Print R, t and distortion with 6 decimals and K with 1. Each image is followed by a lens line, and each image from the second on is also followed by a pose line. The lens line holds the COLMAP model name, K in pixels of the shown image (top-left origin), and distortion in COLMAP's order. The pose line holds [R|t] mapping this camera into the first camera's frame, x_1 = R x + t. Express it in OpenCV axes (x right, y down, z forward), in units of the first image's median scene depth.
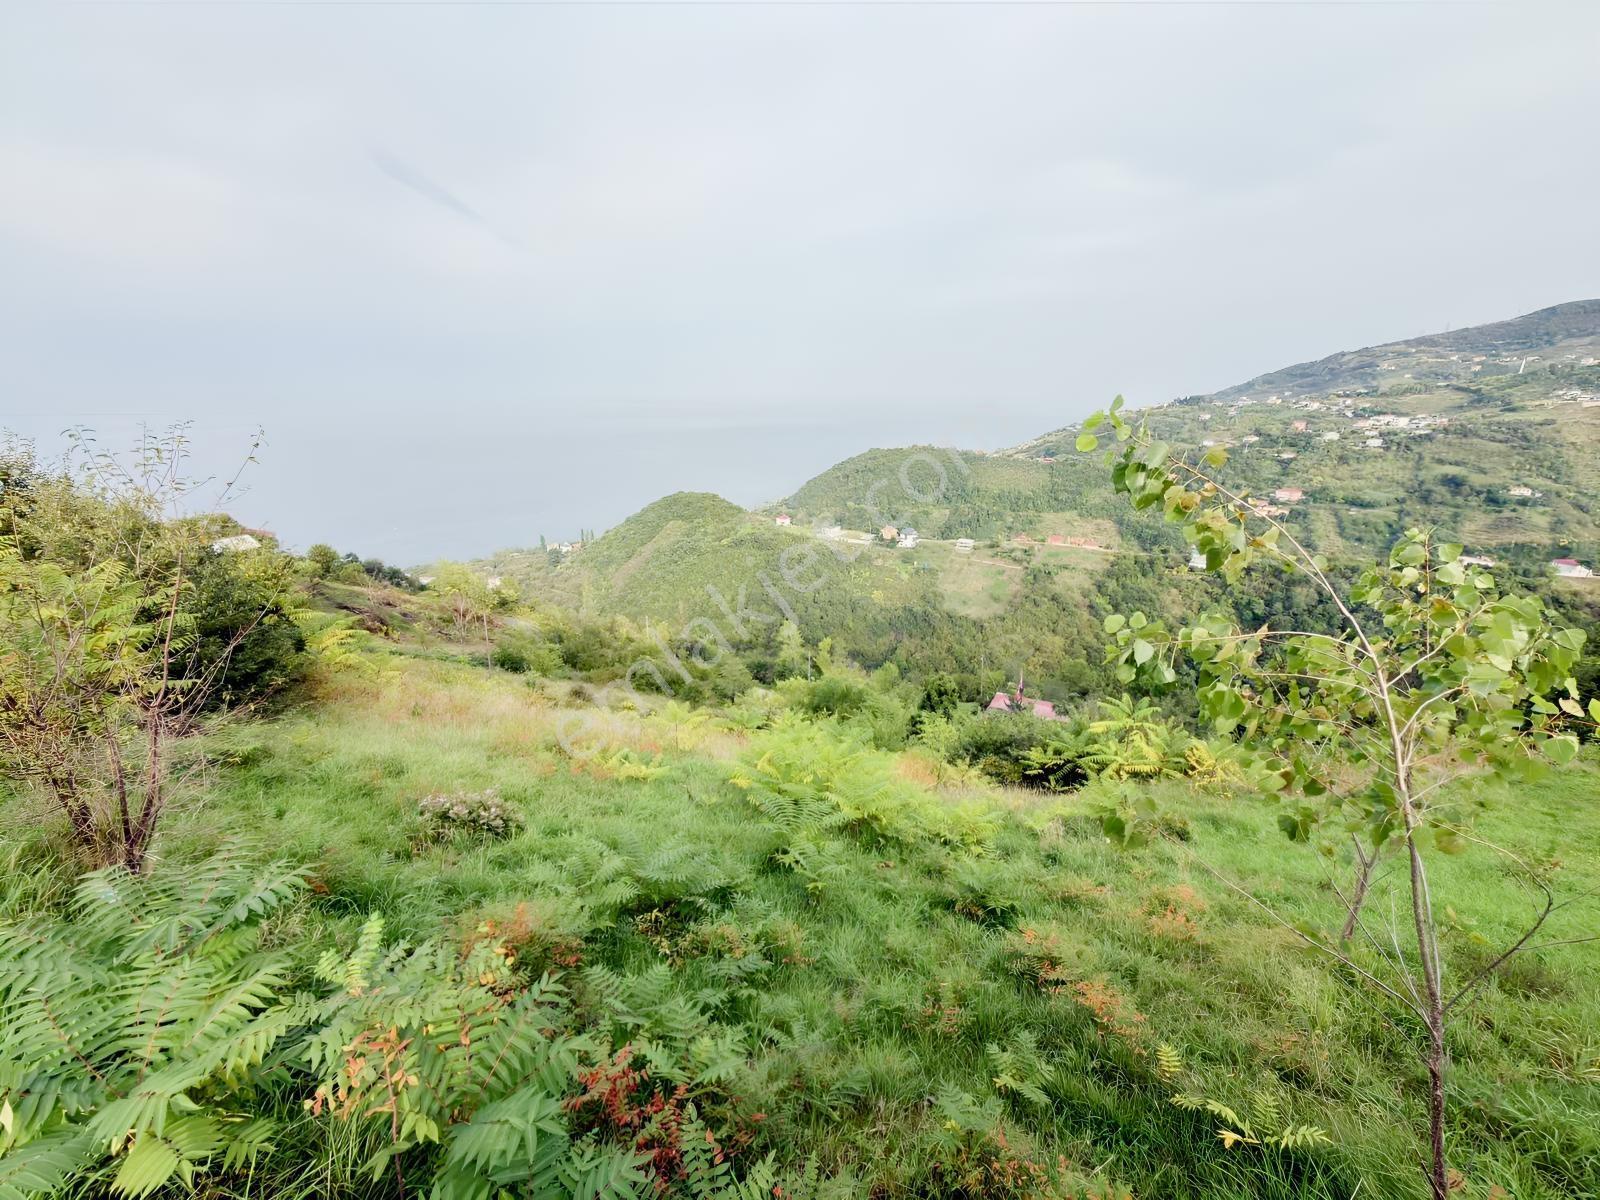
lens RADIAL K [[638.0, 0, 801.1], [0, 638.0, 598.0], [0, 0, 1]] dist [0.001855, 0.000212]
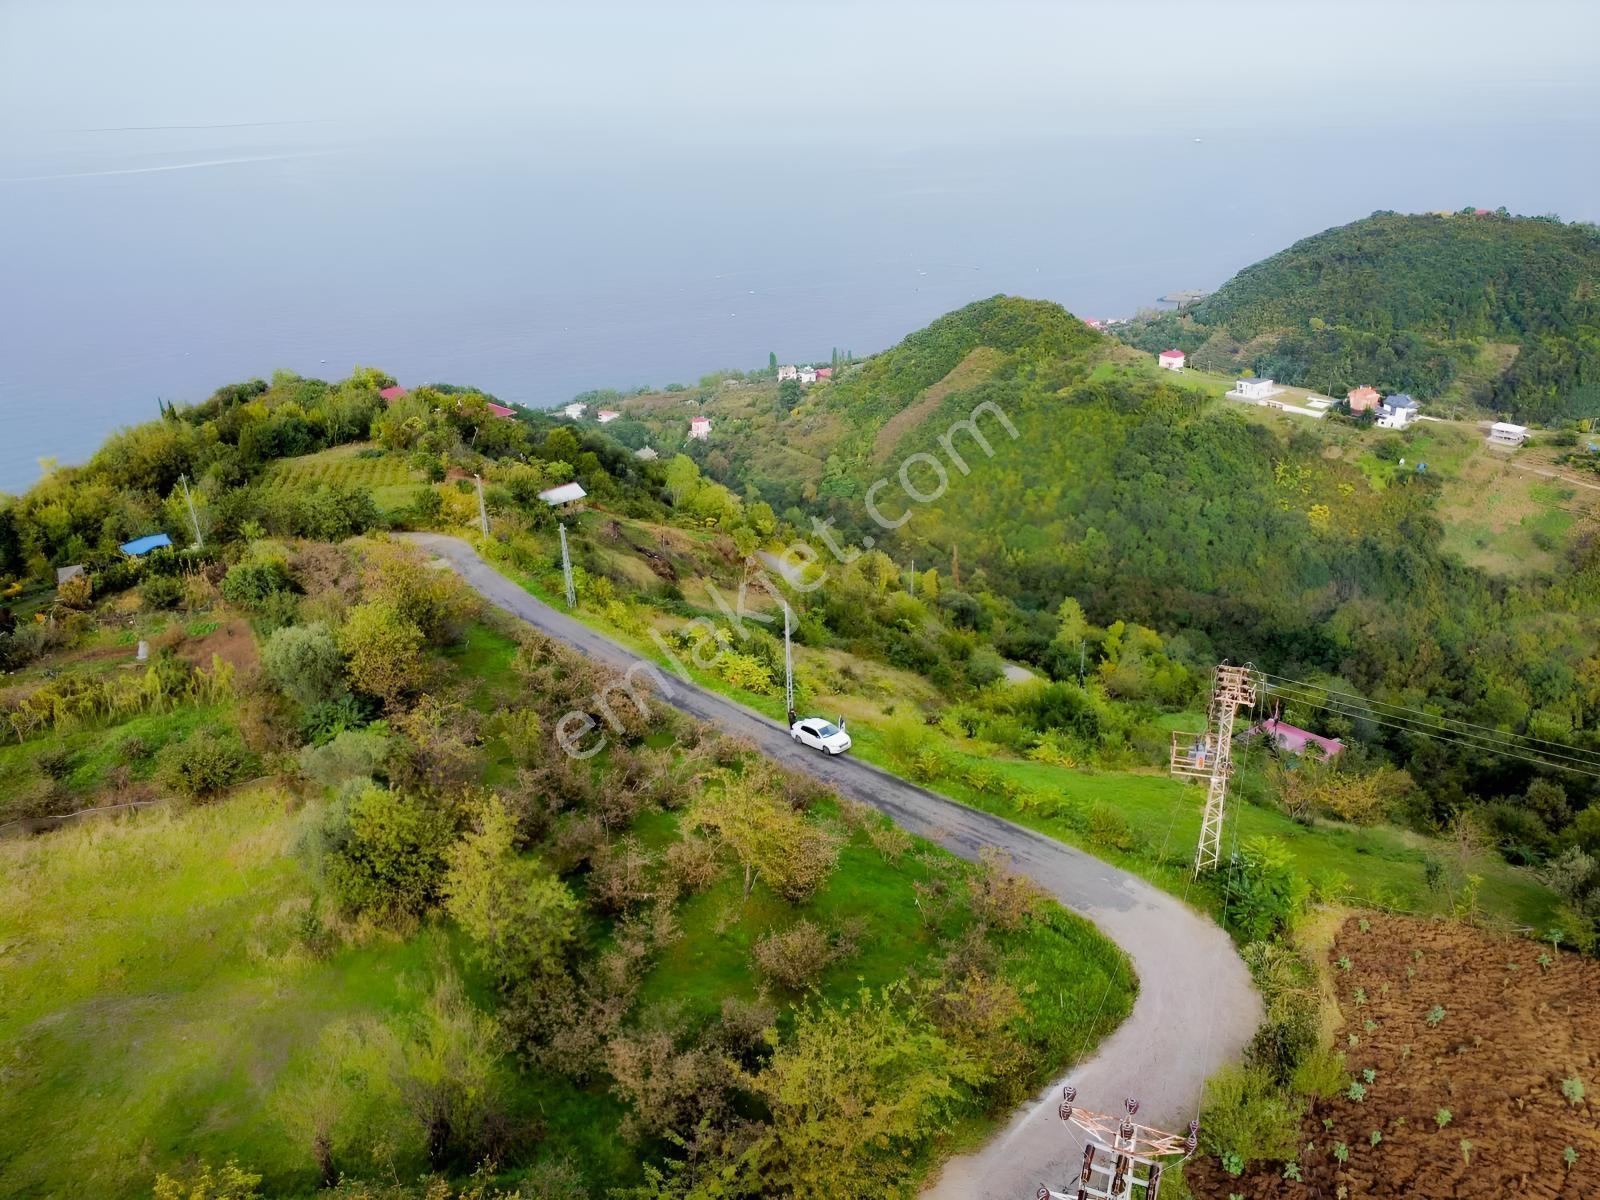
lens RADIAL K [[1166.5, 0, 797.3], [0, 1166.5, 590.0], [0, 0, 1]] dist [-0.019967, -0.023262]
pose [[0.936102, 0.118730, -0.331084, 0.050183], [-0.079493, 0.988364, 0.129680, -0.048539], [0.342629, -0.095075, 0.934648, -0.190845]]
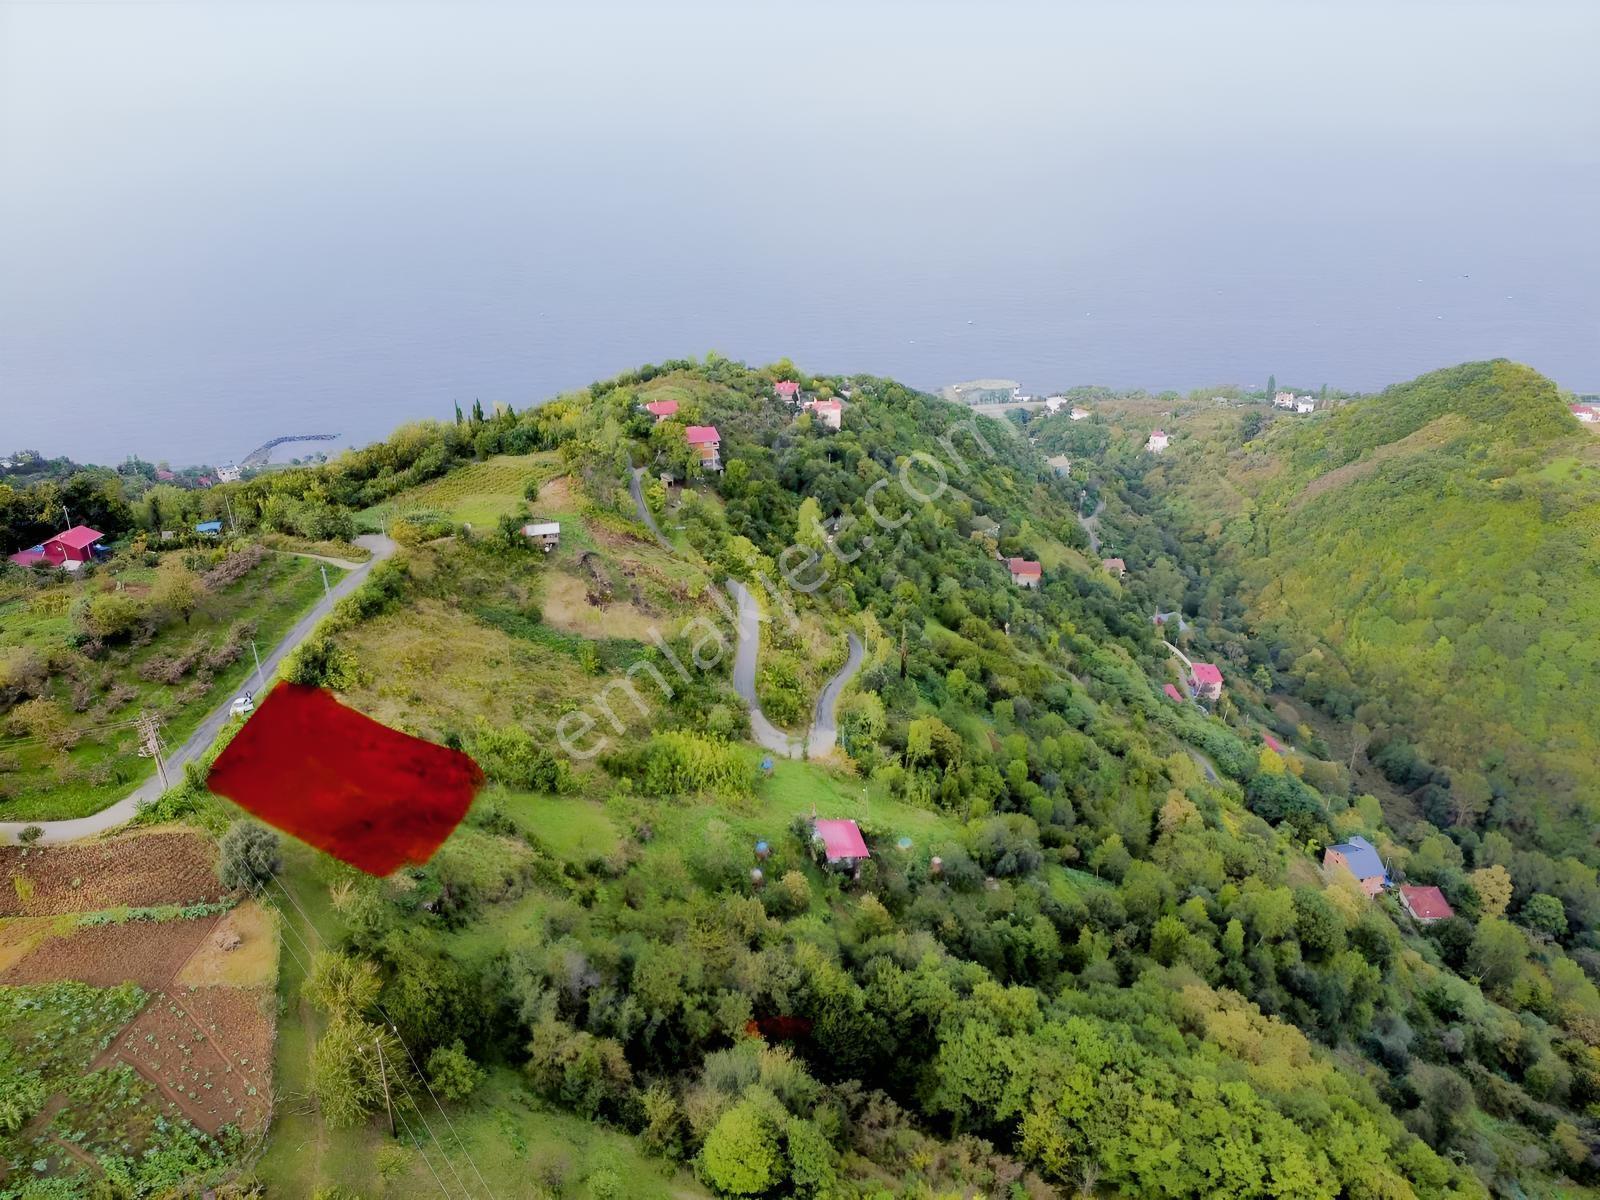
lens RADIAL K [[1154.6, 0, 795.5], [0, 1154.6, 600.7], [0, 0, 1]] dist [-0.034175, -0.000896]
pose [[0.615101, 0.334855, -0.713809, 0.401440], [-0.220135, 0.942268, 0.252334, -0.185629], [0.757094, 0.001924, 0.653303, -0.112938]]
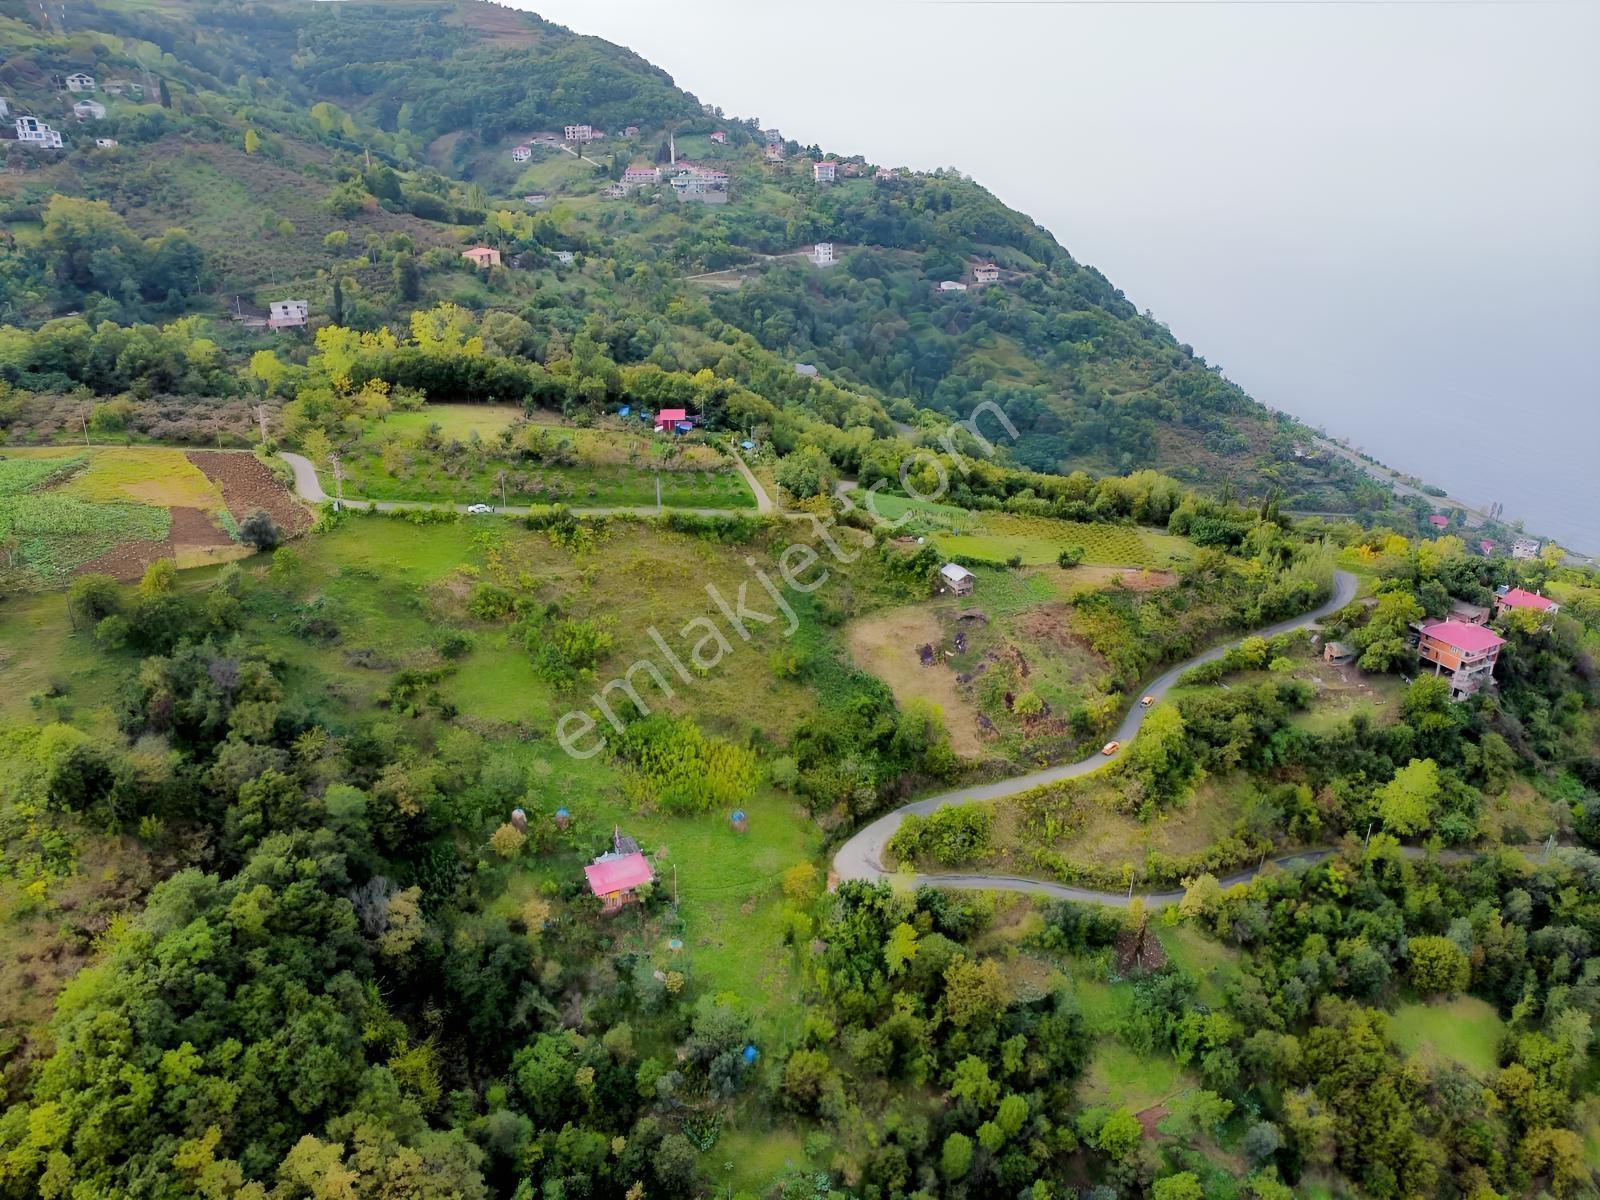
lens RADIAL K [[1154.8, 0, 800.7], [0, 1154.8, 599.3], [0, 0, 1]] dist [-0.022734, -0.017522]
pose [[-0.613519, 0.313722, -0.724688, 0.373829], [-0.246851, 0.795518, 0.553368, -0.373764], [0.750106, 0.518391, -0.410622, 0.455521]]
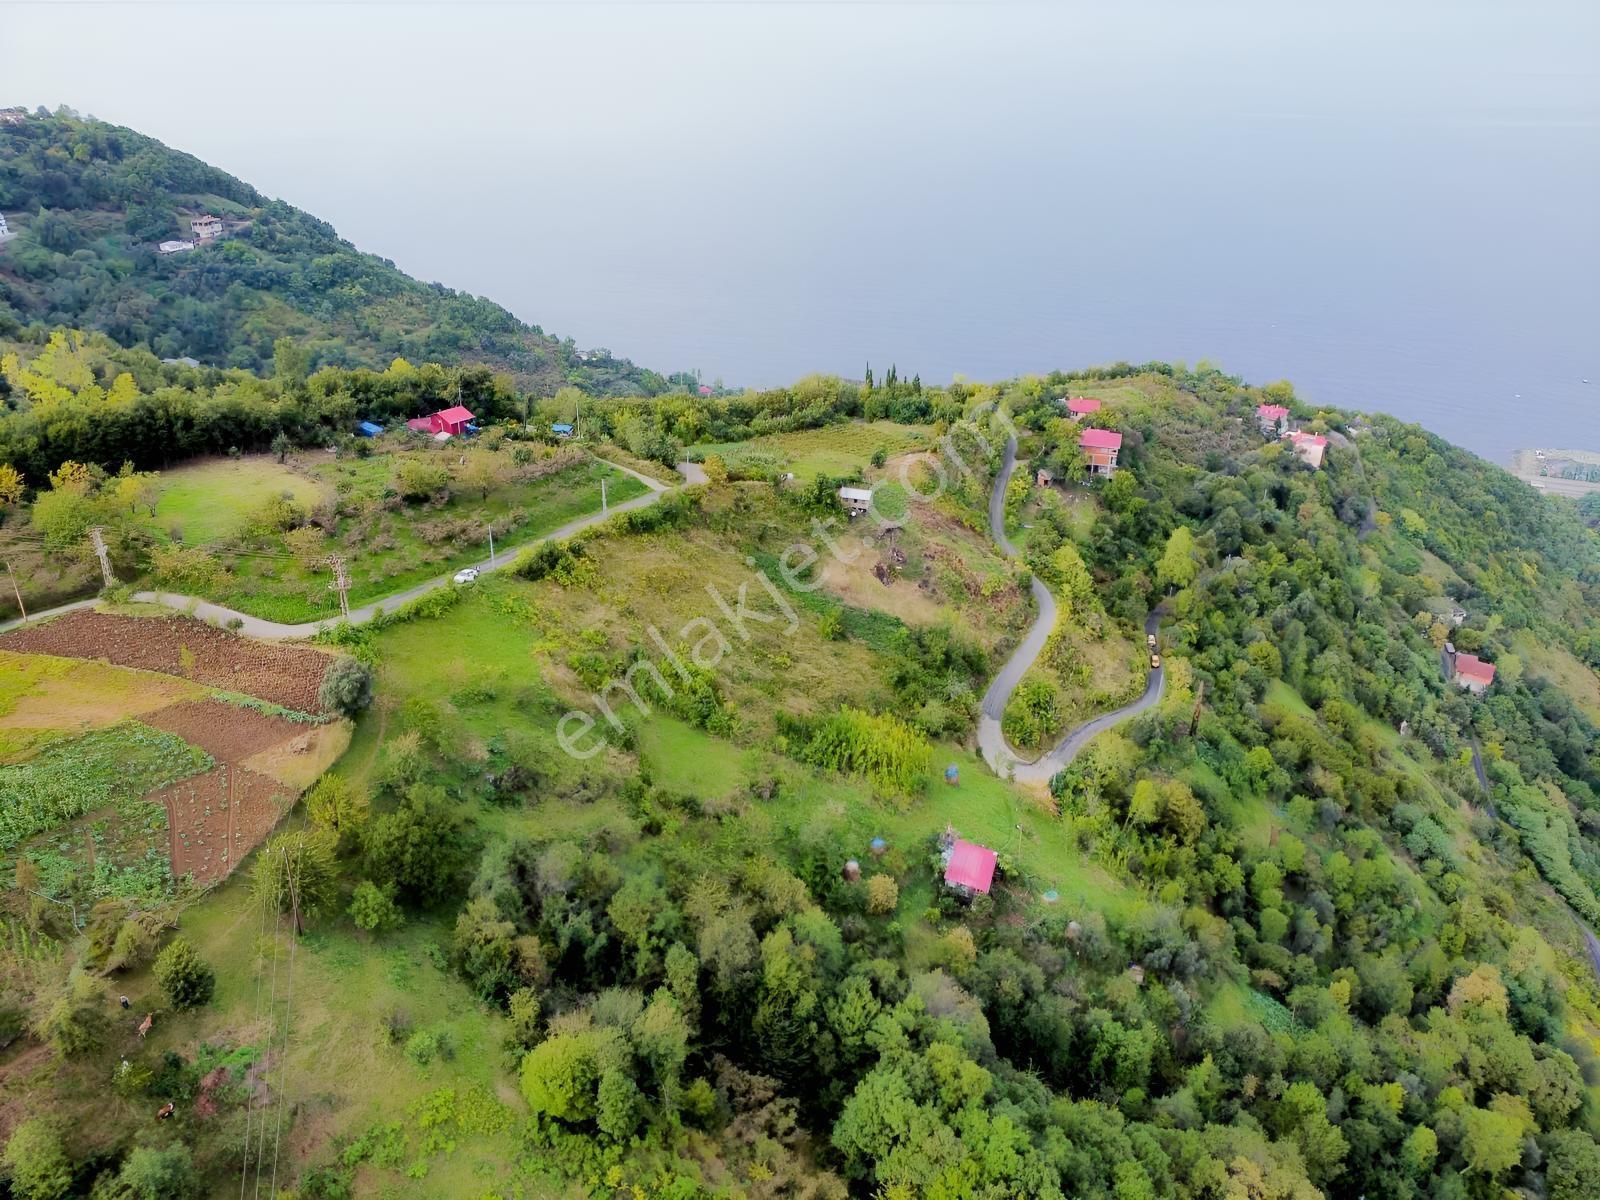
lens RADIAL K [[1155.1, 0, 797.8], [0, 1155.1, 598.1], [0, 0, 1]] dist [-0.039832, 0.015586]
pose [[0.152197, 0.445079, -0.882463, 0.455312], [-0.310595, 0.869169, 0.384806, -0.226575], [0.938279, 0.215522, 0.270524, 0.011509]]
